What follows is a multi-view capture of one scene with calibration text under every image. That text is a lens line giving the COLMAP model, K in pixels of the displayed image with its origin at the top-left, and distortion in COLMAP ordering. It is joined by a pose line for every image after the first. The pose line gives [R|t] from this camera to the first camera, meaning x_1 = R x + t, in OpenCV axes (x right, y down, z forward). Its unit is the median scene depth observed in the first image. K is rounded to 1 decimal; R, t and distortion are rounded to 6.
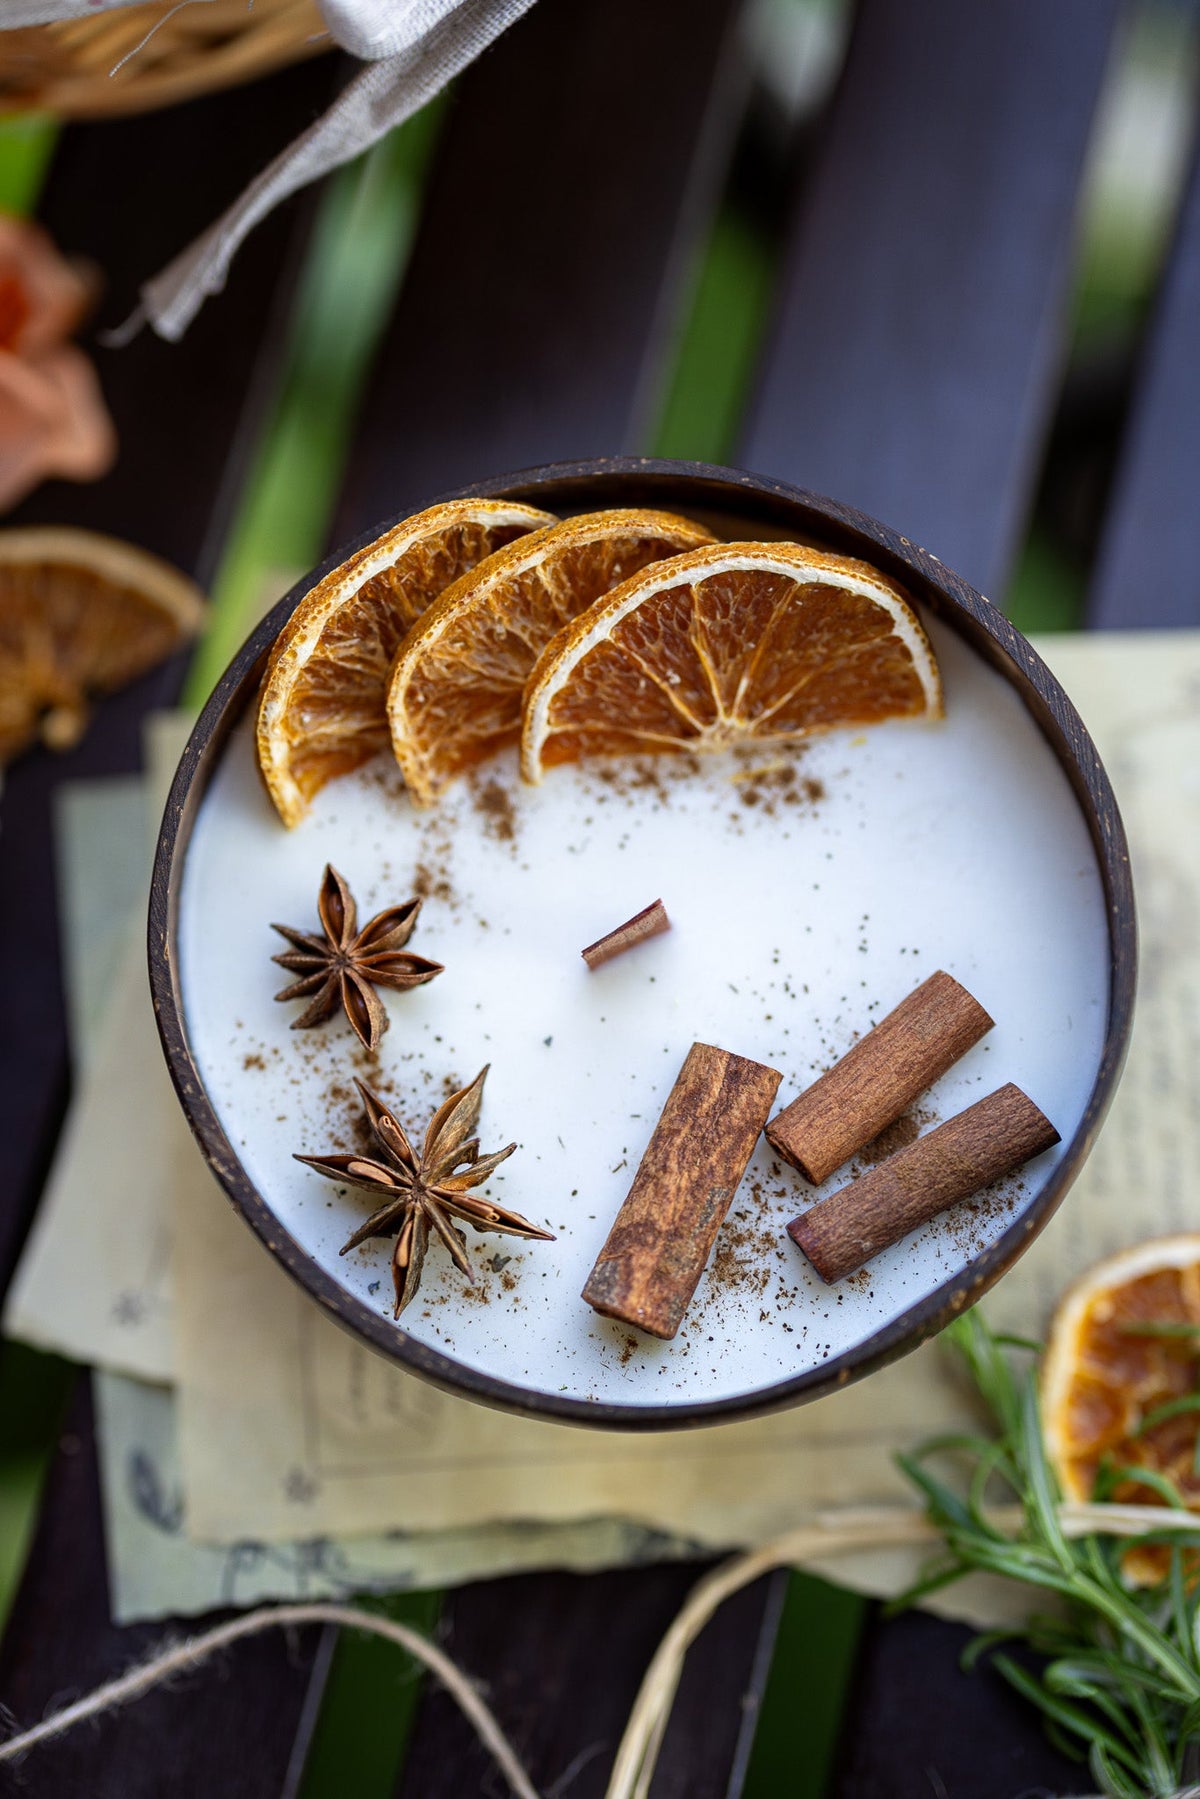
lens RADIAL K [[2936.4, 0, 602.2], [0, 2936.4, 908.4], [0, 0, 1]] dist [0.050740, 0.000000]
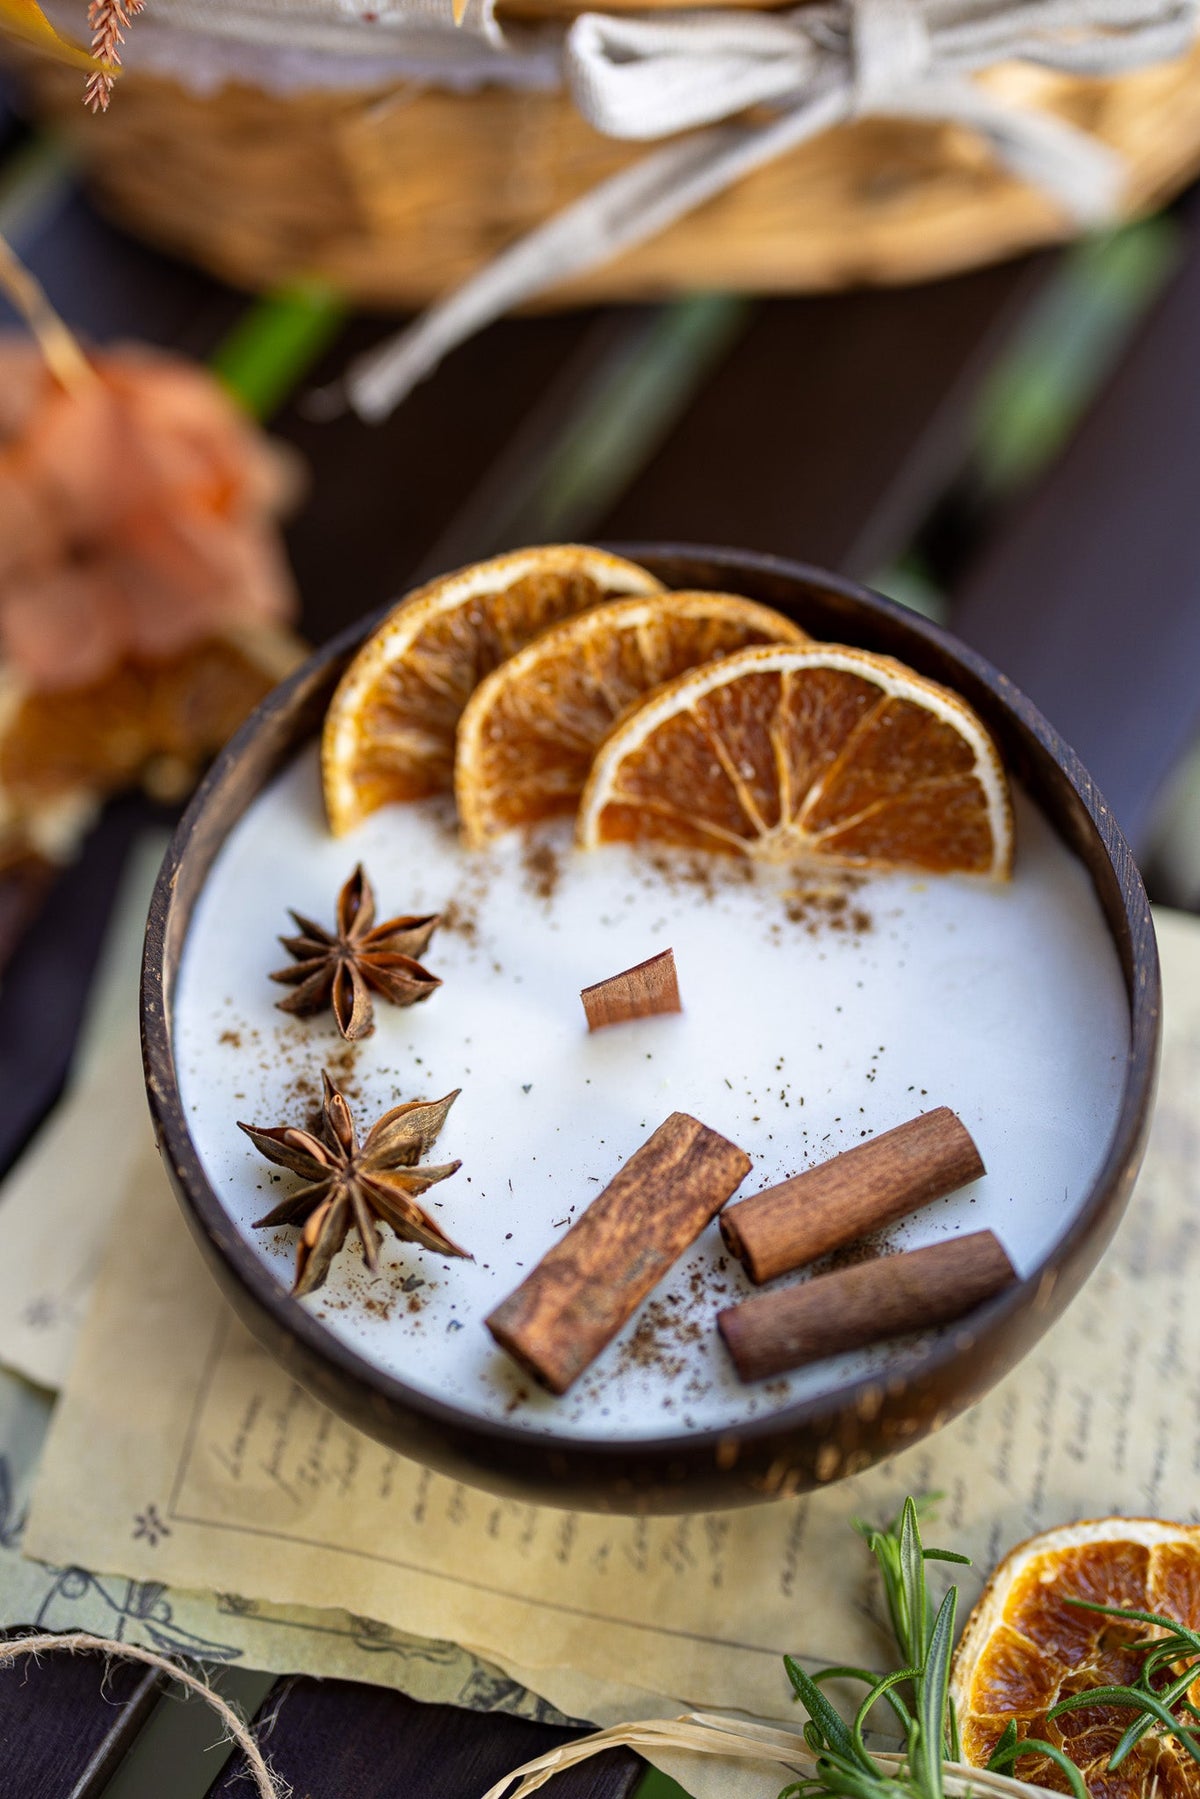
lens RADIAL K [[2936.4, 0, 601.9], [0, 2936.4, 891.4], [0, 0, 1]] dist [0.050740, 0.000000]
pose [[0.963735, 0.229009, -0.137000, 0.122737], [-0.259350, 0.924700, -0.278689, 0.248700], [0.062862, 0.304113, 0.950560, 0.070875]]
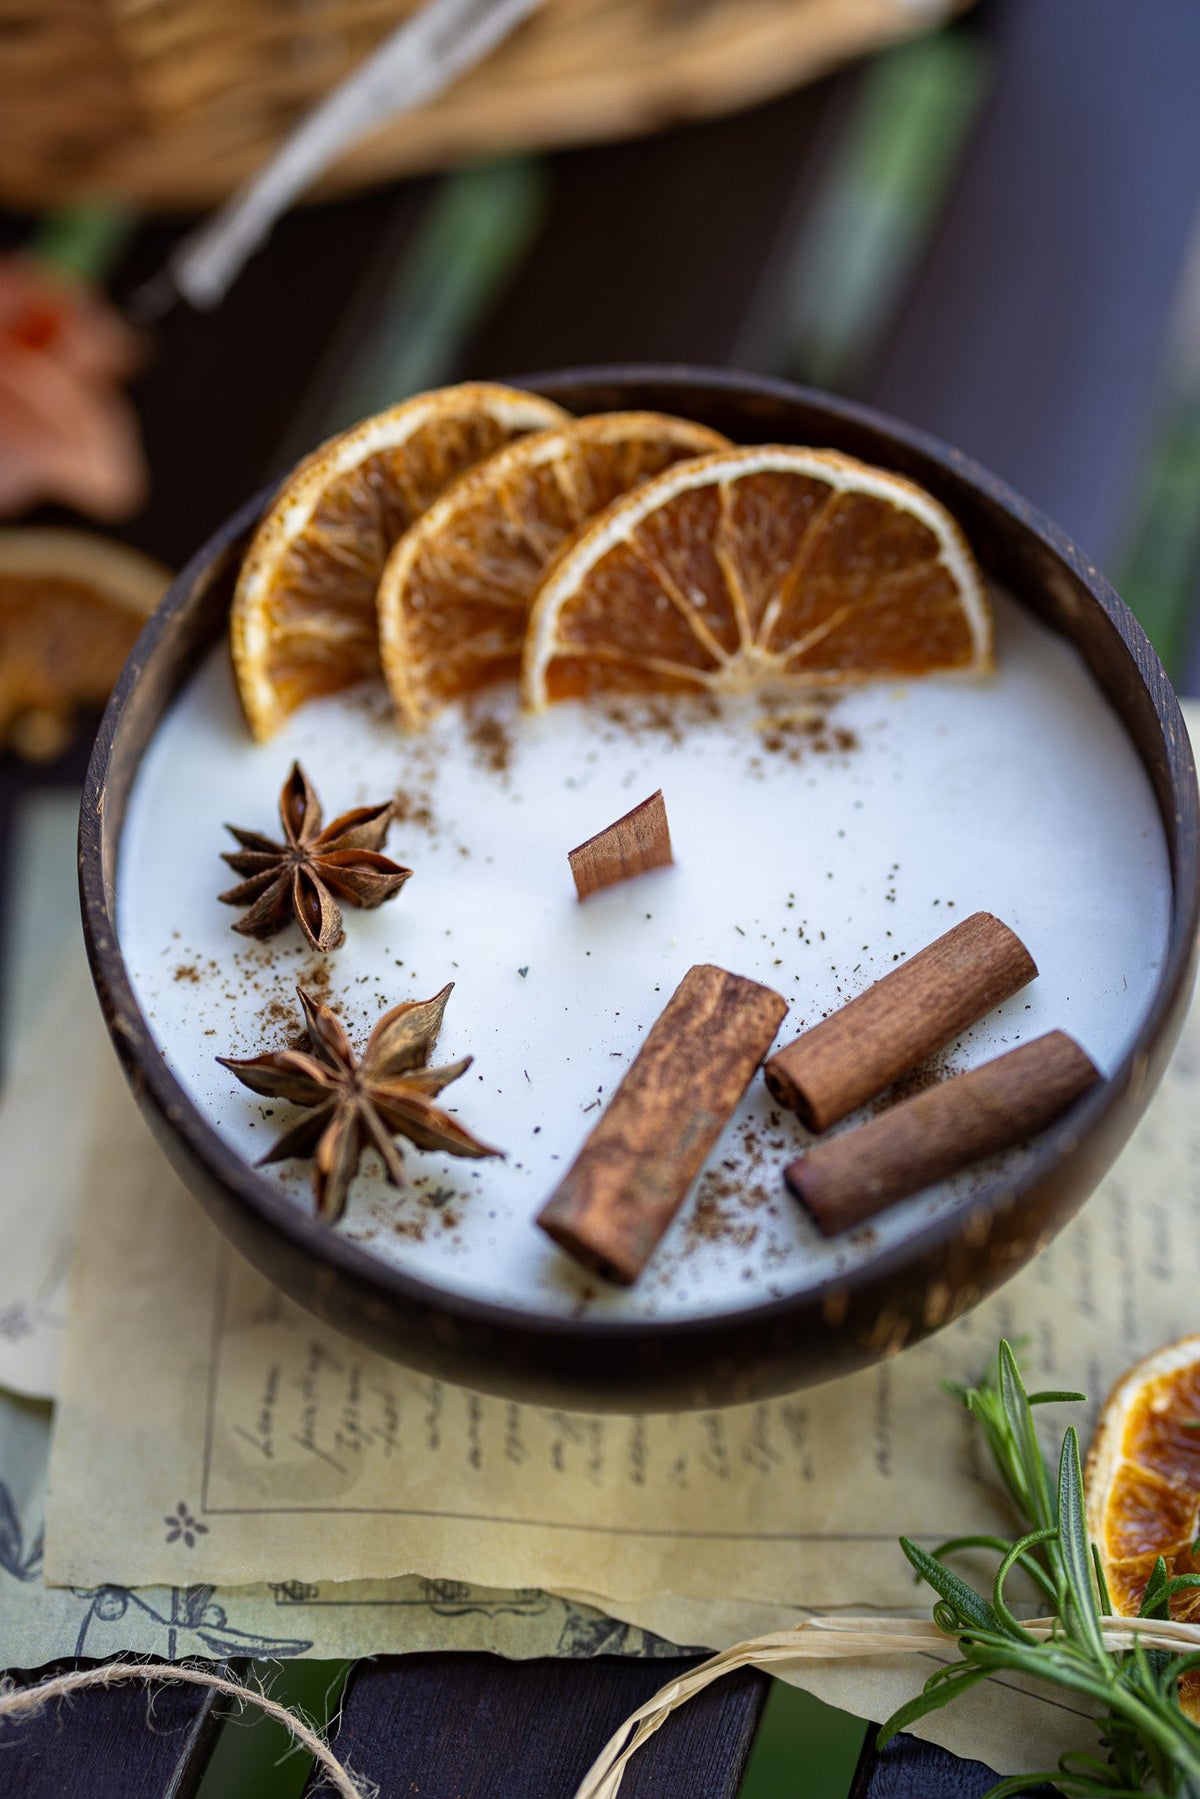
lens RADIAL K [[2936.4, 0, 604.3], [0, 2936.4, 897.2], [0, 0, 1]] dist [0.050740, 0.000000]
pose [[0.996404, 0.067994, -0.050564, 0.048421], [-0.080340, 0.947759, -0.308706, 0.293785], [0.026932, 0.311658, 0.949813, 0.166969]]
